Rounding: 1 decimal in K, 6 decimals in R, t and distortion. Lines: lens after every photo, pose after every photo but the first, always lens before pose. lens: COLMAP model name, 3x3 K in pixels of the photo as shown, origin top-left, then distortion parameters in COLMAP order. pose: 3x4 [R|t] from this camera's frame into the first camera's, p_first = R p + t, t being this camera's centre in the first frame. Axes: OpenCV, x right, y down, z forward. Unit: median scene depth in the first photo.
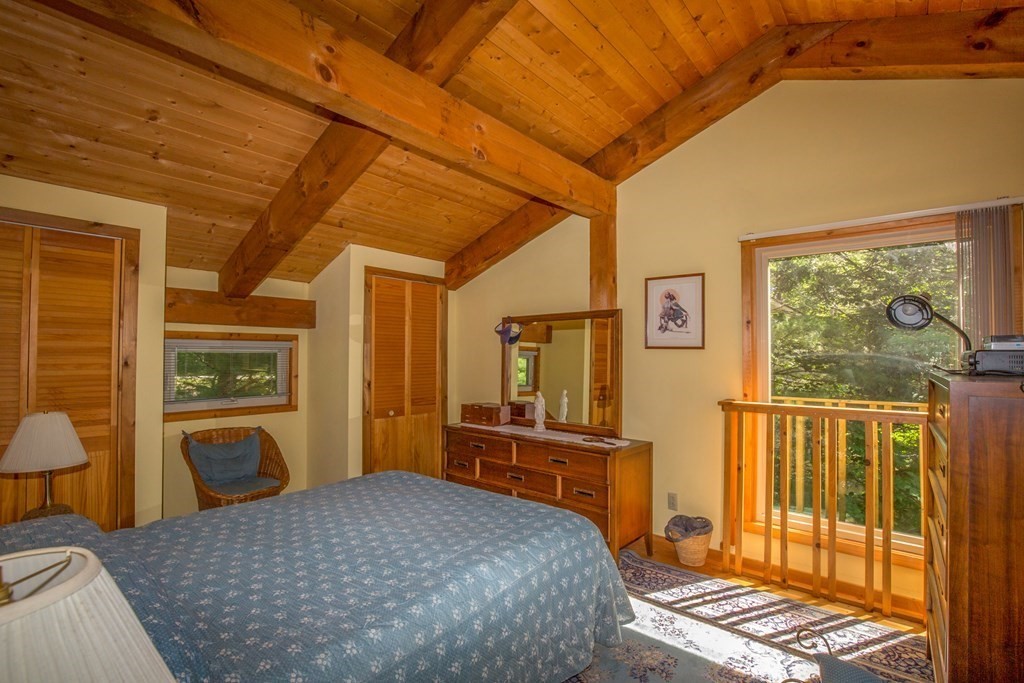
lens RADIAL K [[479.6, 0, 512.0], [0, 479.6, 341.5], [0, 0, 1]] dist [-0.002151, 0.000003]
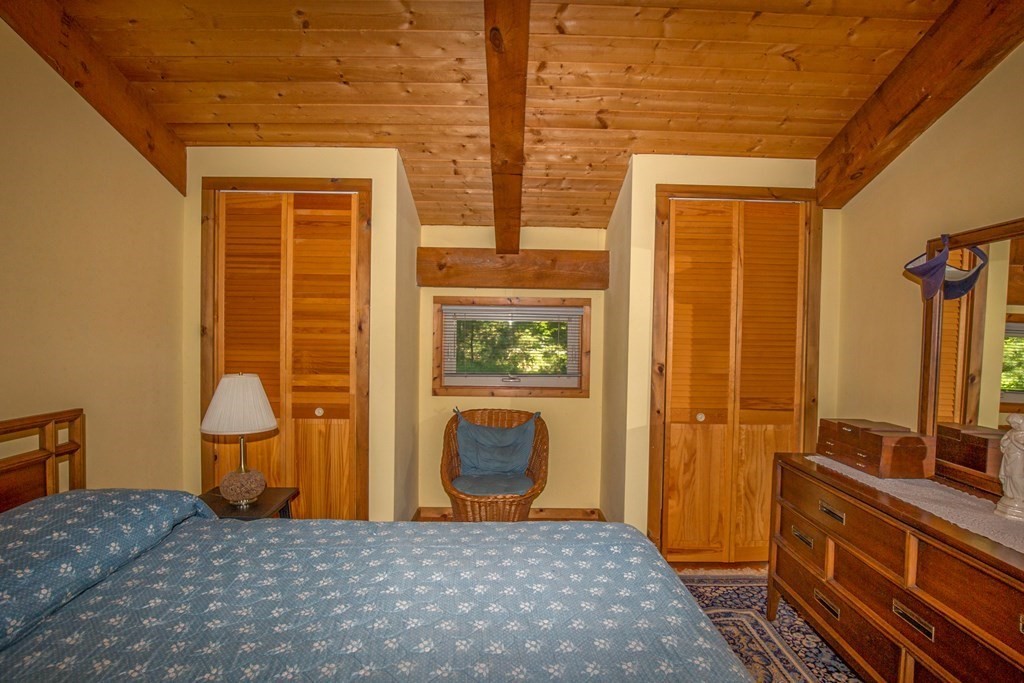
lens RADIAL K [[501.3, 0, 515.3], [0, 501.3, 344.6], [0, 0, 1]] dist [-0.029015, 0.001878]
pose [[0.660194, 0.025975, -0.750646, 0.089150], [0.007033, 0.999144, 0.040759, 0.032730], [0.751063, -0.032188, 0.659446, 0.482552]]
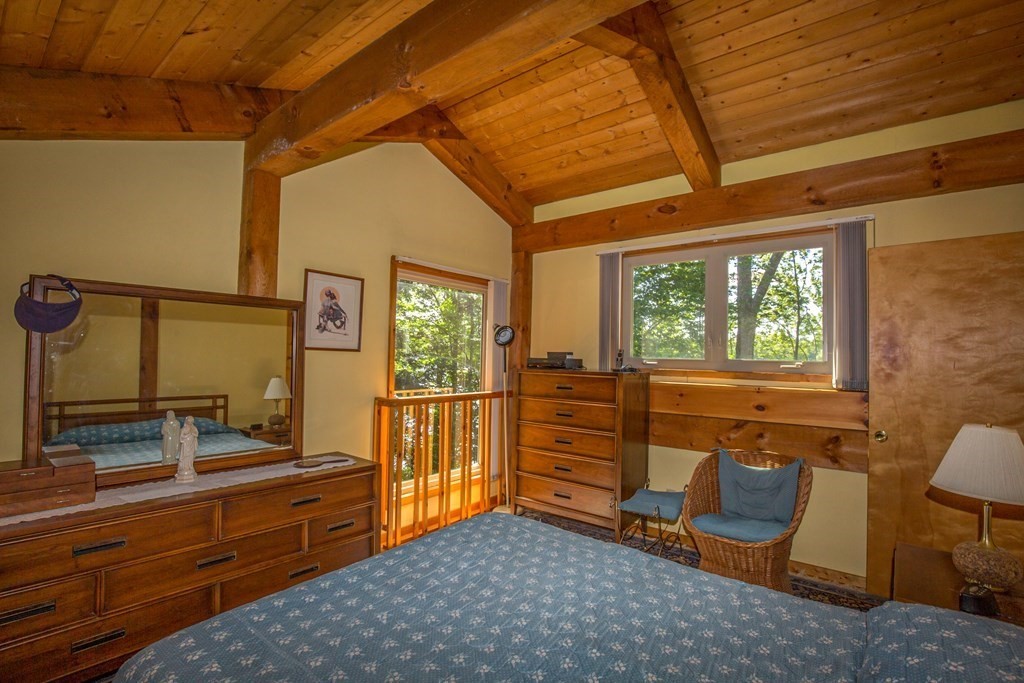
lens RADIAL K [[474.6, 0, 509.4], [0, 474.6, 344.8], [0, 0, 1]] dist [-0.029264, 0.001648]
pose [[-0.020598, 0.025358, 0.999466, -0.573306], [-0.040016, 0.998856, -0.026167, 0.013521], [-0.998987, -0.040534, -0.019559, 0.633179]]
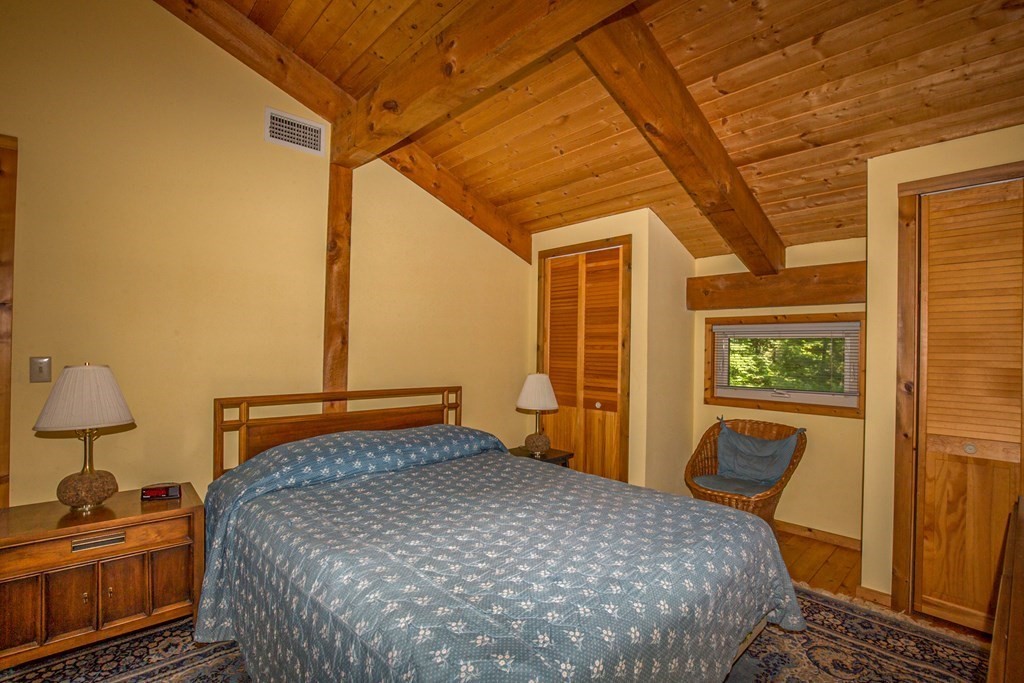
lens RADIAL K [[474.6, 0, 509.4], [0, 474.6, 344.8], [0, 0, 1]] dist [-0.029264, 0.001648]
pose [[-0.113550, -0.014007, -0.993434, 0.361543], [0.010220, 0.999831, -0.015265, 0.049545], [0.993480, -0.011886, -0.113387, 0.690760]]
